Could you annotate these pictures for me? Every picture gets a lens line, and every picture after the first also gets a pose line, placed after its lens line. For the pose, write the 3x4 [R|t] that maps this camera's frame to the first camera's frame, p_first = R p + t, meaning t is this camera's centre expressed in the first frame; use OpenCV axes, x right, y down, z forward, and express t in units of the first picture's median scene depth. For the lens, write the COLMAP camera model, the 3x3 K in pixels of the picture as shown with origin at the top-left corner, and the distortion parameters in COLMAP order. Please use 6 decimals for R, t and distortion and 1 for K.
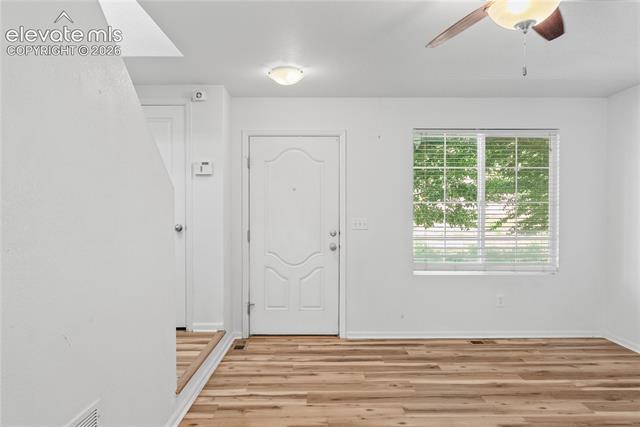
lens RADIAL K [[400.6, 0, 323.1], [0, 400.6, 216.5], [0, 0, 1]] dist [-0.002922, 0.000436]
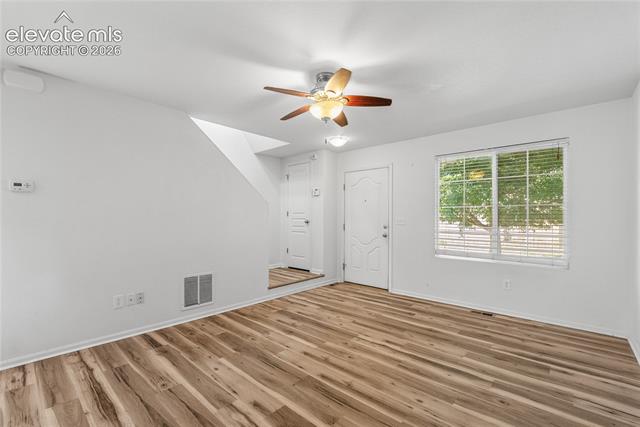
lens RADIAL K [[283.1, 0, 324.4], [0, 283.1, 214.4], [0, 0, 1]] dist [-0.005070, 0.001083]
pose [[0.743464, -0.004186, -0.668763, 0.691011], [-0.012244, 0.999728, -0.019869, 0.019834], [0.668664, 0.022960, 0.743211, -0.031462]]
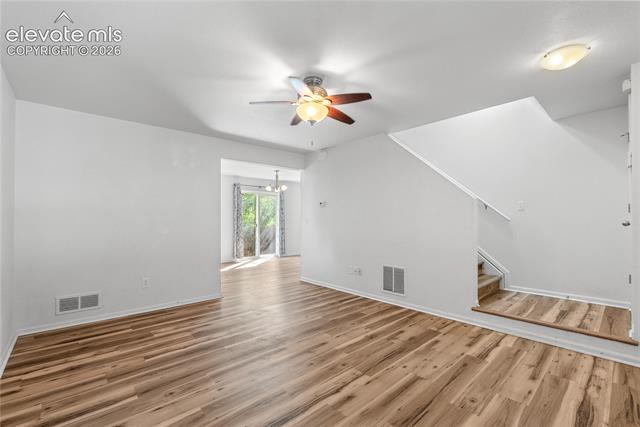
lens RADIAL K [[283.1, 0, 318.1], [0, 283.1, 213.1], [0, 0, 1]] dist [-0.005070, 0.001083]
pose [[-0.750171, -0.011000, -0.661152, 0.696223], [-0.003308, 0.999912, -0.012883, 0.014734], [0.661236, -0.007477, -0.750141, 1.019711]]
